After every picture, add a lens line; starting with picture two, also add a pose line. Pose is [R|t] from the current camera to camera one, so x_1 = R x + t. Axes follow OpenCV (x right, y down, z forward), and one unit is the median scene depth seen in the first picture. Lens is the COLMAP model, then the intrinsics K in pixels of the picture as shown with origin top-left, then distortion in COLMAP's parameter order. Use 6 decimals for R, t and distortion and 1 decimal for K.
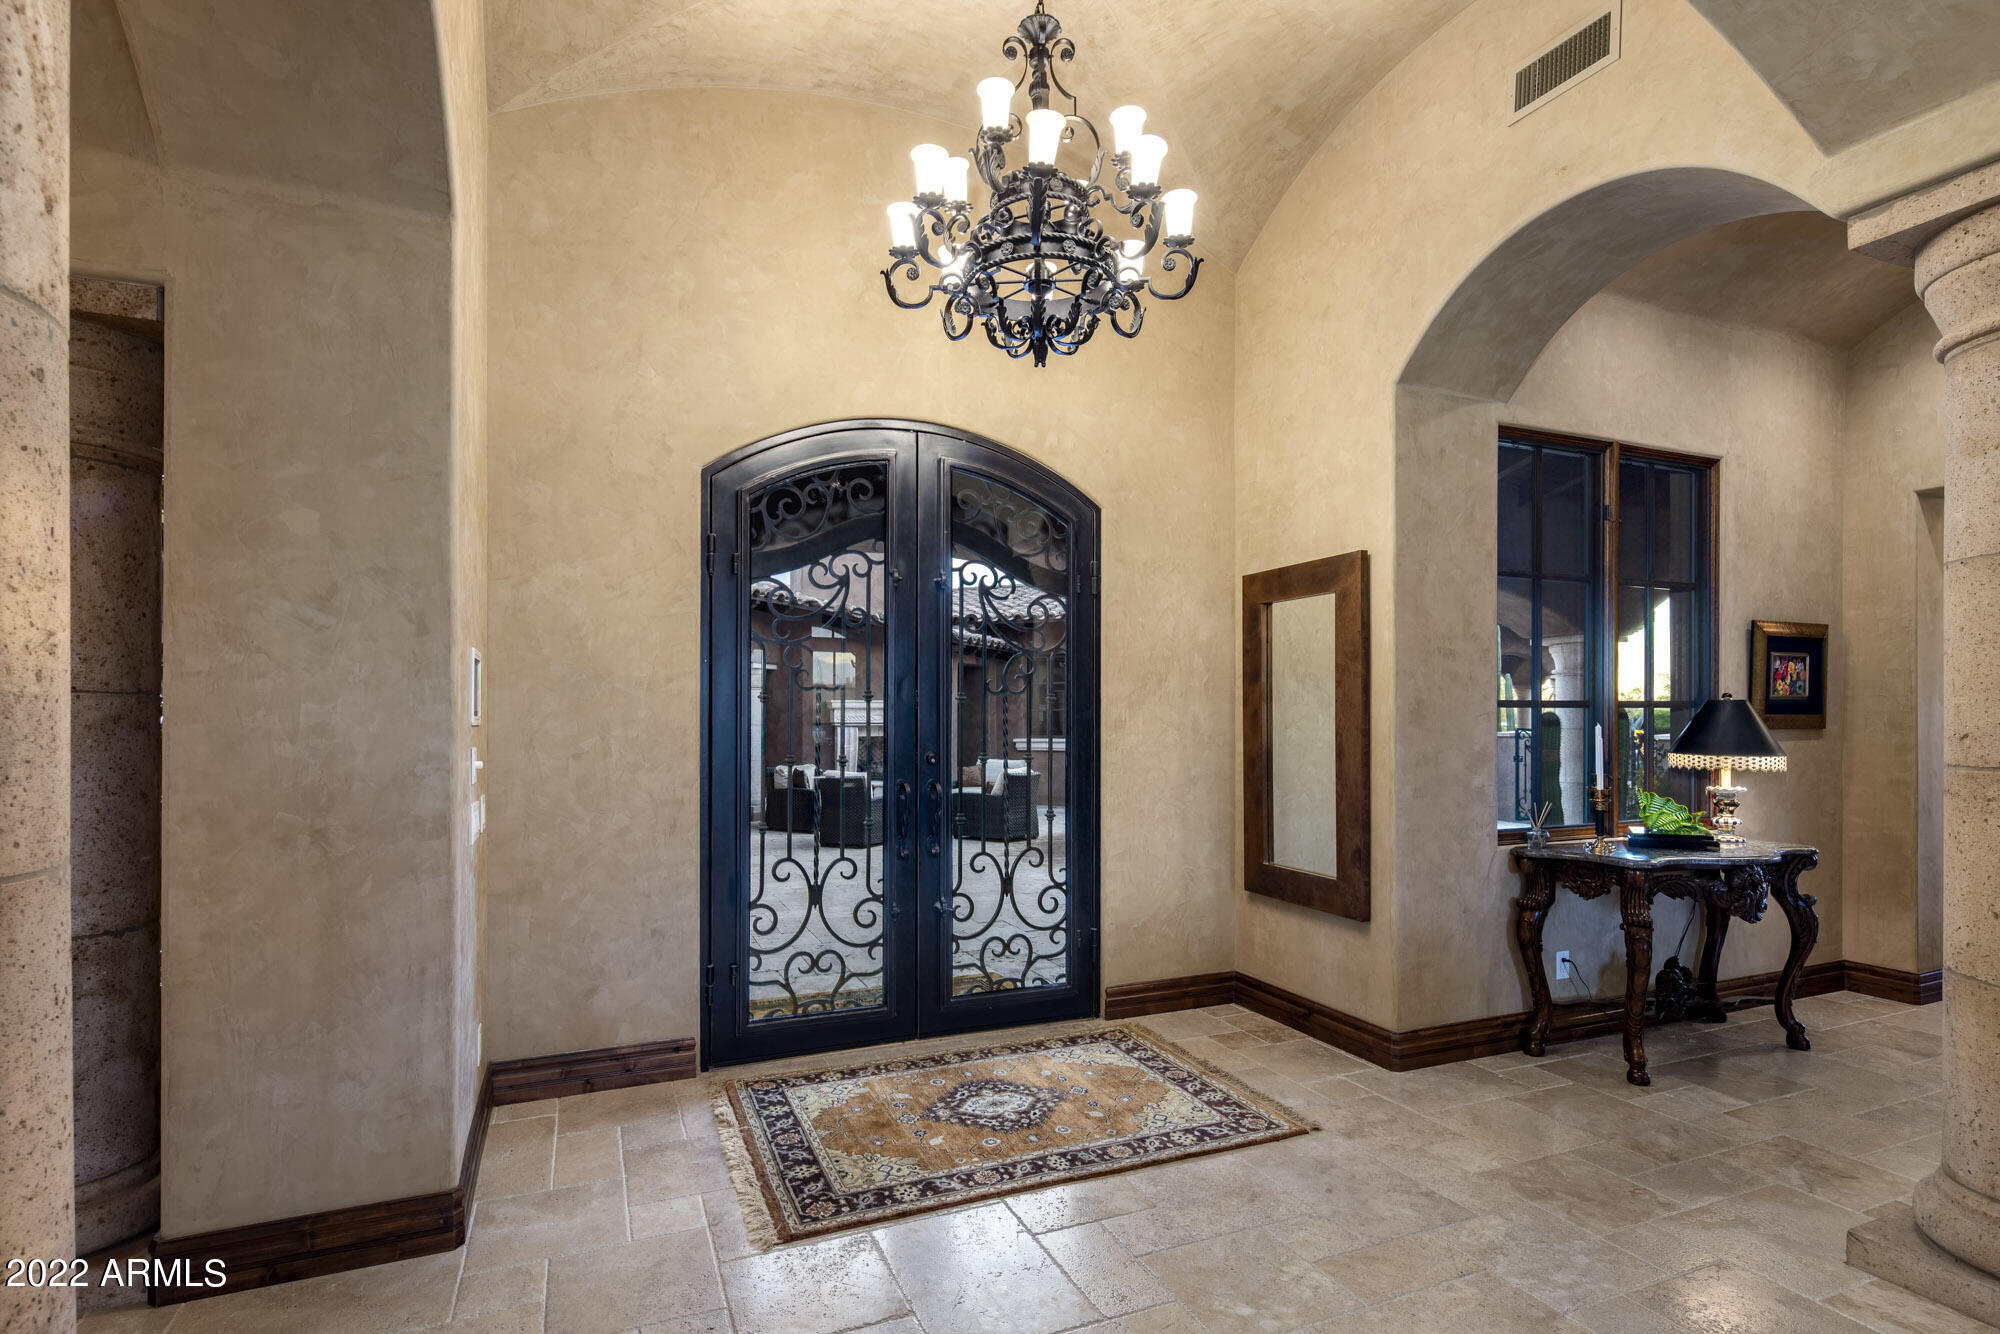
lens RADIAL K [[964.7, 0, 1000.4], [0, 964.7, 708.5], [0, 0, 1]] dist [0.000564, -0.000956]
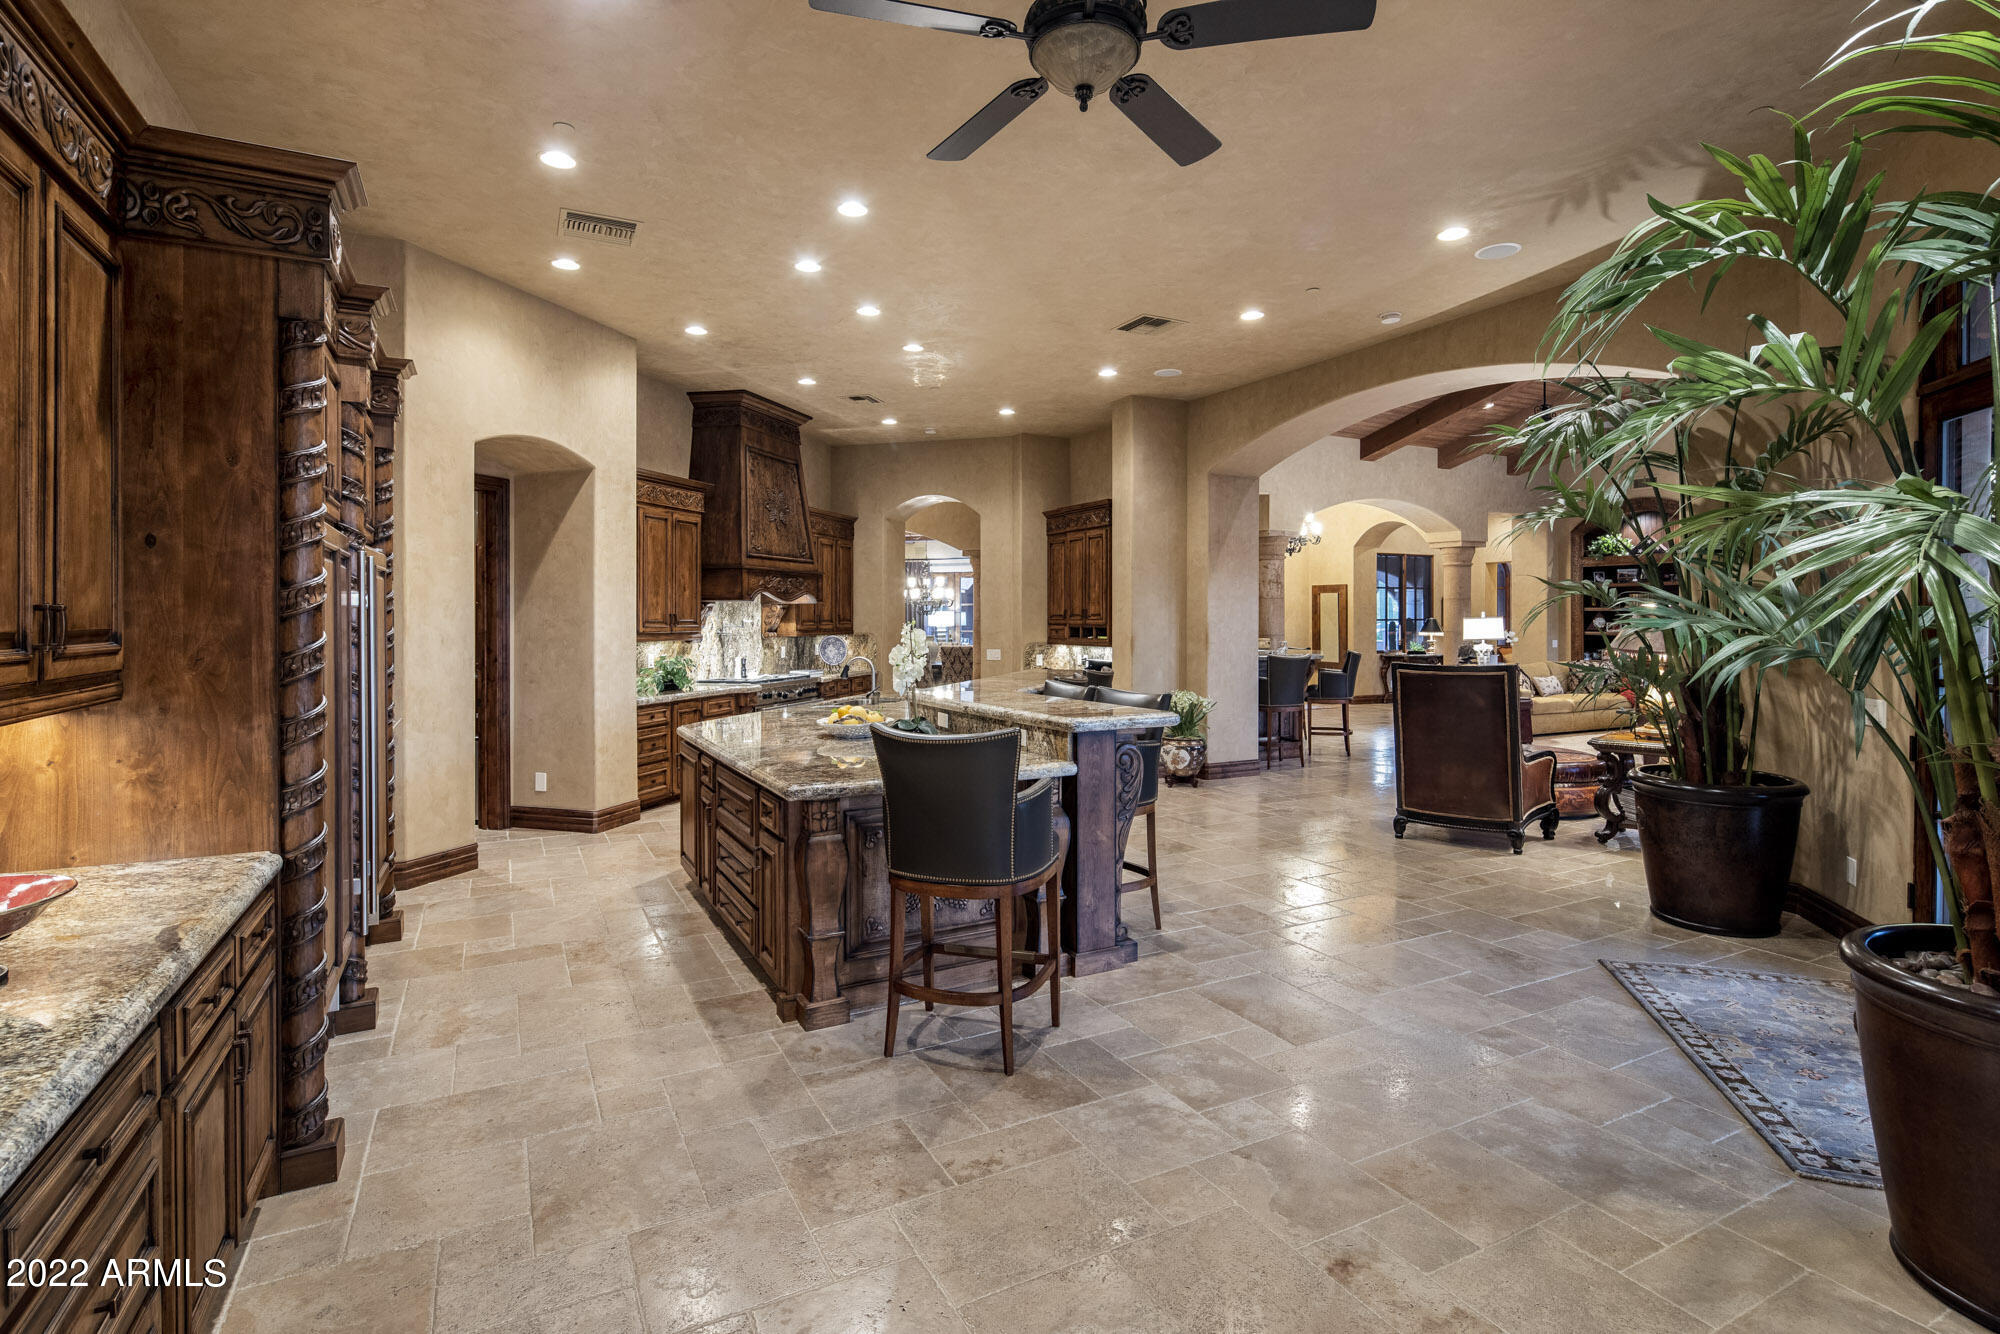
lens RADIAL K [[960.0, 0, 995.3], [0, 960.0, 620.9], [0, 0, 1]] dist [0.000727, -0.001423]
pose [[0.997137, -0.001623, 0.075605, -1.523409], [0.000780, 0.999937, 0.011169, -0.051984], [-0.075618, -0.011078, 0.997075, -3.182062]]
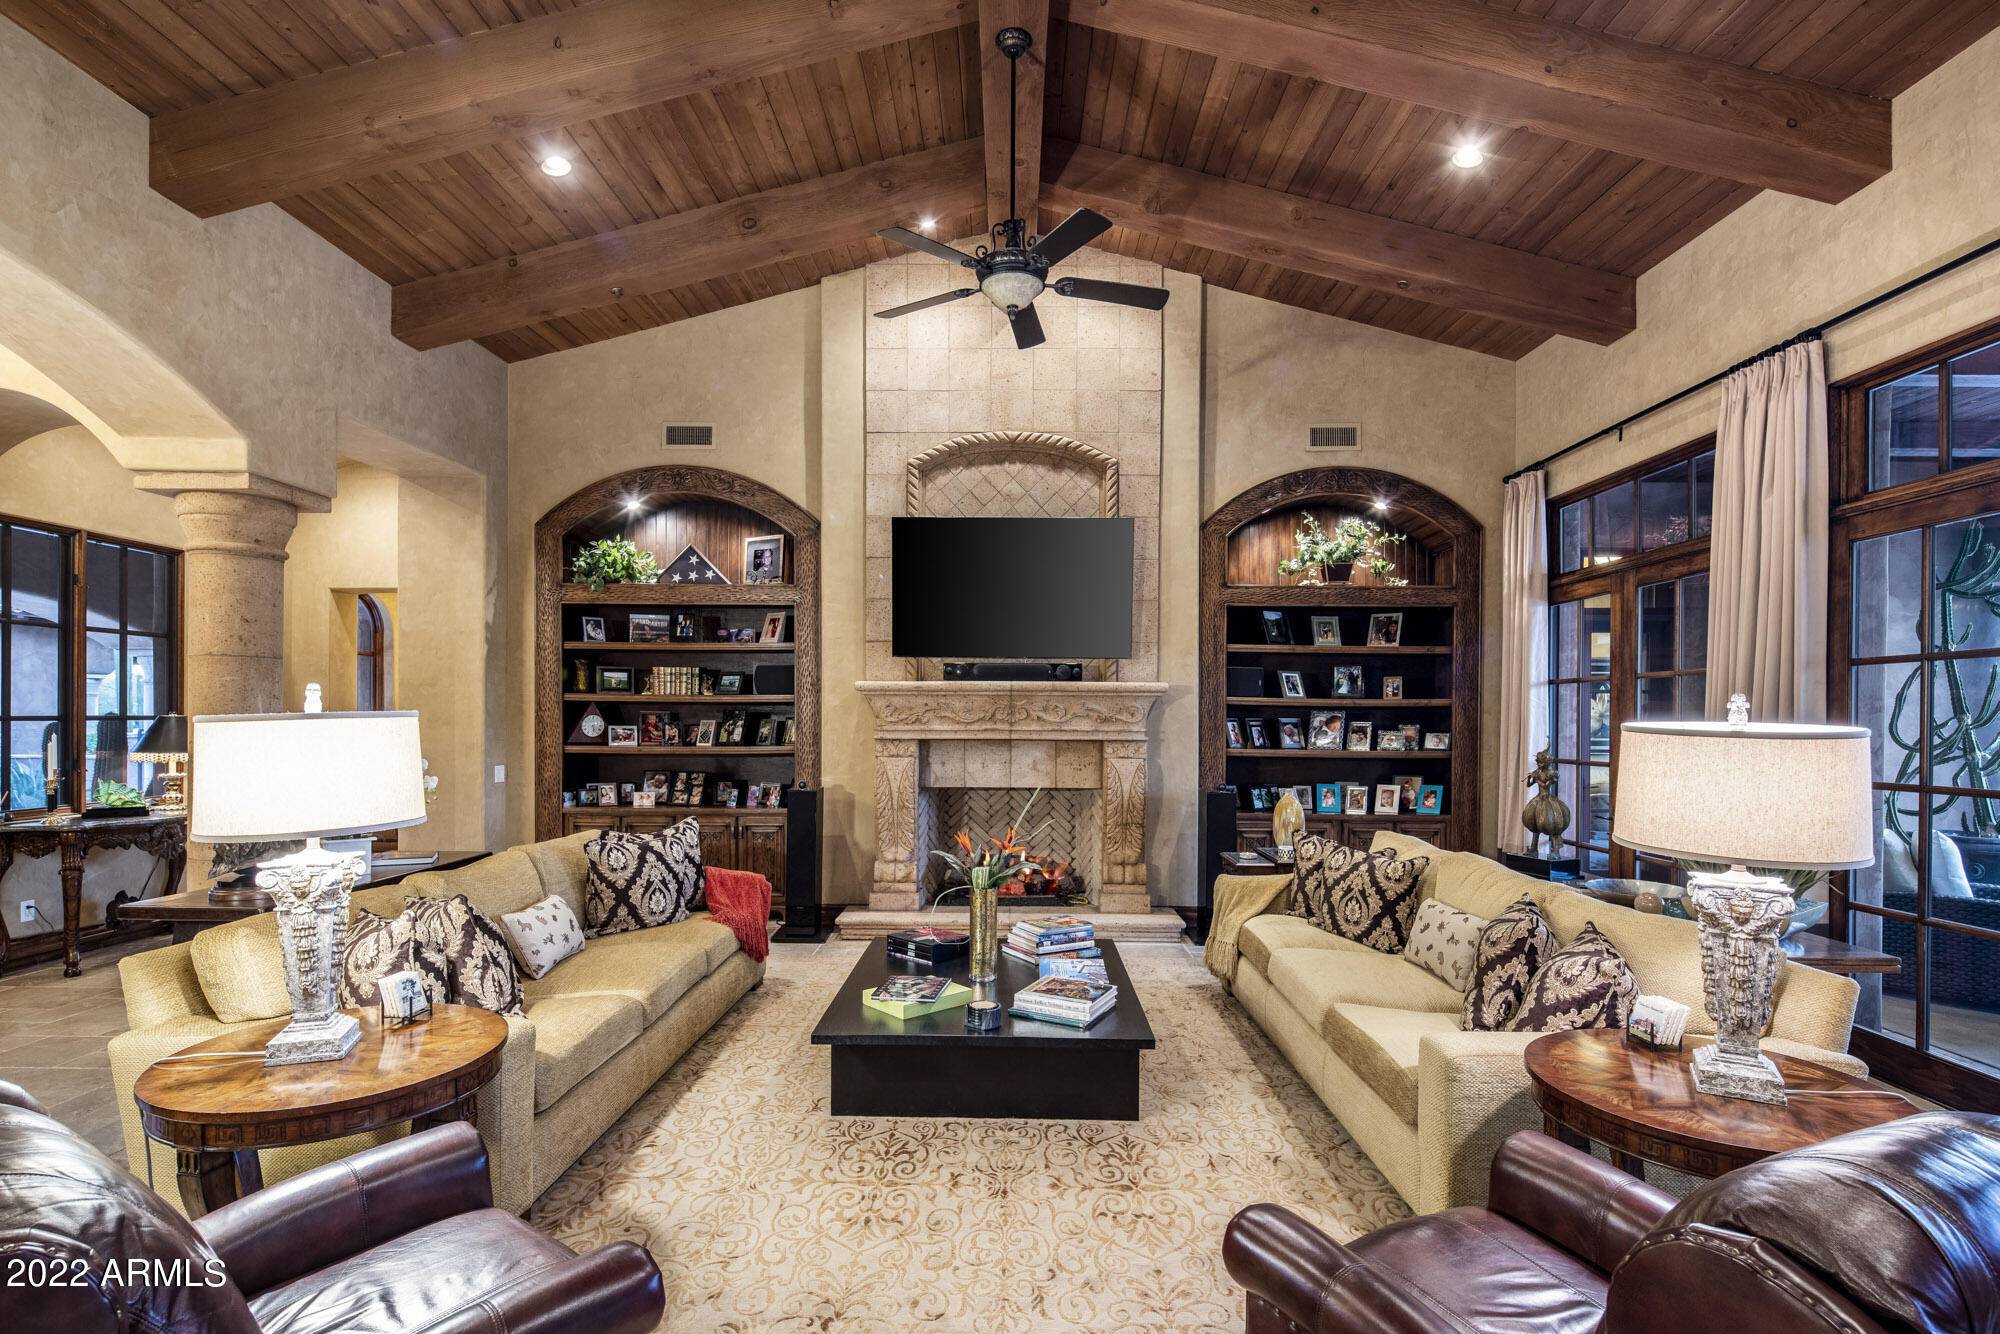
lens RADIAL K [[966.4, 0, 1000.6], [0, 966.4, 719.7], [0, 0, 1]] dist [0.000568, -0.000290]
pose [[0.404658, -0.000644, 0.914468, -0.116383], [-0.013617, 0.999885, 0.006730, -0.033742], [-0.914367, -0.015176, 0.404603, -0.877669]]
